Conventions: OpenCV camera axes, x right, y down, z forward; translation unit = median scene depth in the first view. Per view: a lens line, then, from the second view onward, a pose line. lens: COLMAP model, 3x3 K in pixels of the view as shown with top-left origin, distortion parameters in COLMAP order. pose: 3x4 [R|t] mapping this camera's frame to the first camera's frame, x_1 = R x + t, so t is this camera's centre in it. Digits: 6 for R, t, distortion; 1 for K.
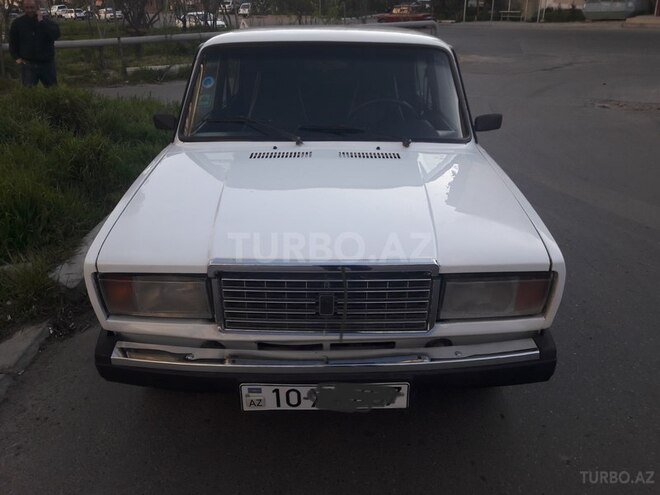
lens RADIAL K [[555.1, 0, 334.1], [0, 555.1, 247.4], [0, 0, 1]] dist [0.013942, -0.014259]
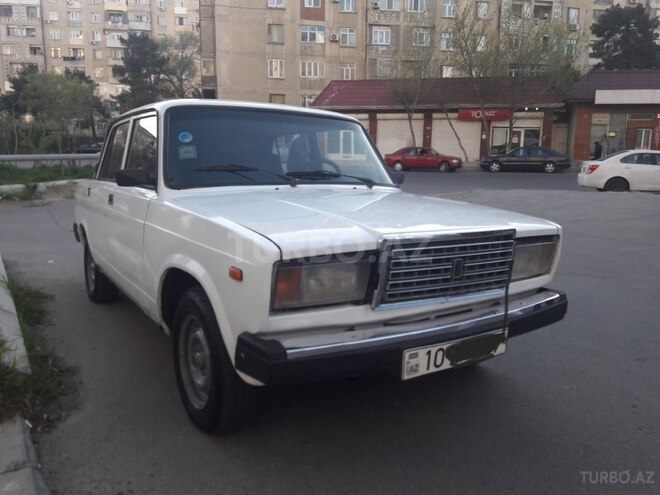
lens RADIAL K [[555.1, 0, 334.1], [0, 555.1, 247.4], [0, 0, 1]] dist [0.013942, -0.014259]
pose [[0.847217, -0.072291, 0.526305, -0.840427], [0.200292, 0.961054, -0.190414, 0.226808], [-0.492043, 0.266737, 0.828701, 0.097228]]
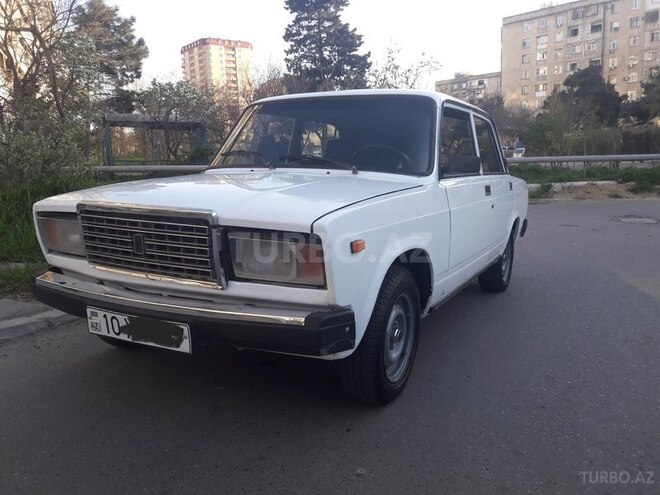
lens RADIAL K [[555.1, 0, 334.1], [0, 555.1, 247.4], [0, 0, 1]] dist [0.013942, -0.014259]
pose [[0.874507, 0.081520, -0.478112, 0.881811], [-0.199421, 0.959028, -0.201240, 0.255991], [0.442118, 0.271331, 0.854933, 0.148531]]
